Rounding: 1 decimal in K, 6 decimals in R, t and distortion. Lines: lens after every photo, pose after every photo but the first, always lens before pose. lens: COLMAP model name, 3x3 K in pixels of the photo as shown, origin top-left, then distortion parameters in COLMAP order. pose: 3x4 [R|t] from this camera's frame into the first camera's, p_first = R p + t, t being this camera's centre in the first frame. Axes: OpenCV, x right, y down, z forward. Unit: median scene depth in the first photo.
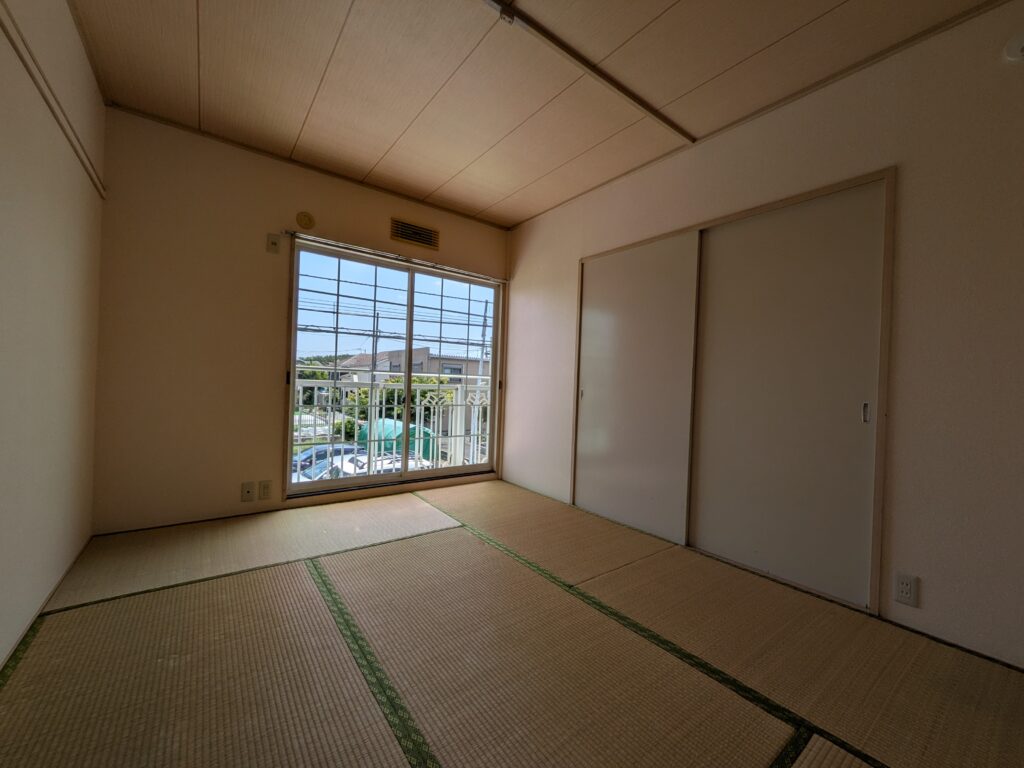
lens RADIAL K [[408.6, 0, 516.5], [0, 408.6, 385.6], [0, 0, 1]] dist [0.000527, -0.000437]
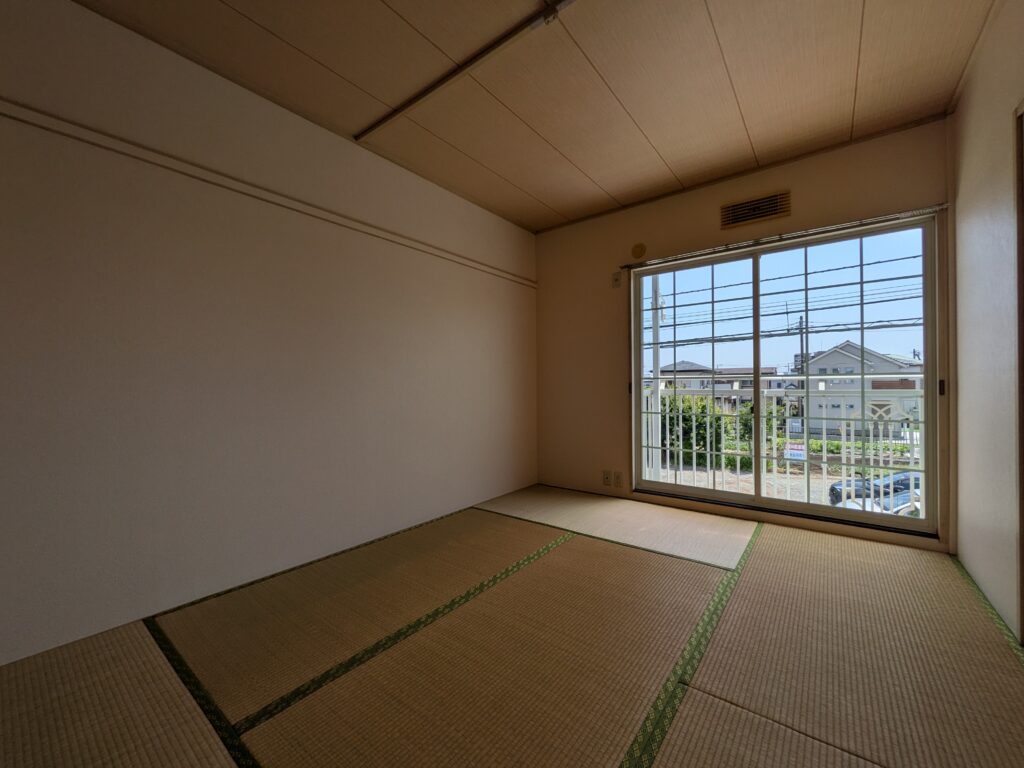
lens RADIAL K [[408.6, 0, 516.5], [0, 408.6, 385.6], [0, 0, 1]] dist [0.000527, -0.000437]
pose [[0.260515, -0.038877, -0.964687, 0.578828], [0.011017, 0.999244, -0.037295, 0.016772], [0.965407, -0.000912, 0.260747, 0.437982]]
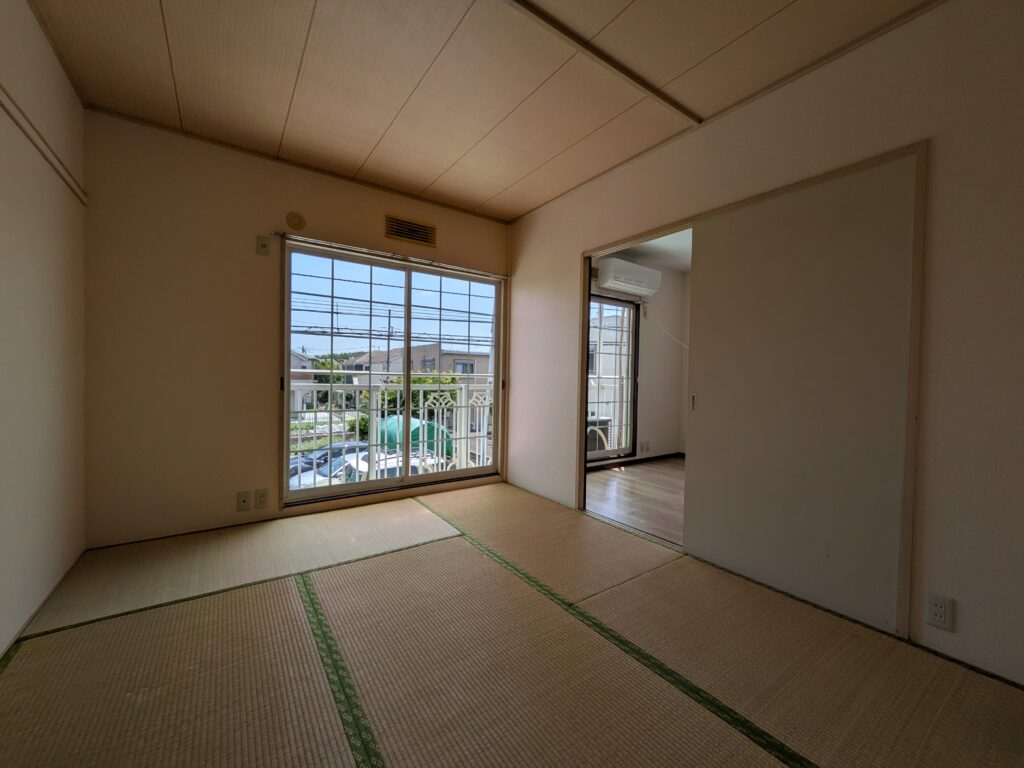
lens RADIAL K [[408.6, 0, 516.5], [0, 408.6, 385.6], [0, 0, 1]] dist [0.000527, -0.000437]
pose [[0.999304, -0.017341, -0.033028, 0.037883], [0.017859, 0.999721, 0.015452, -0.022875], [0.032751, -0.016031, 0.999335, 0.050753]]
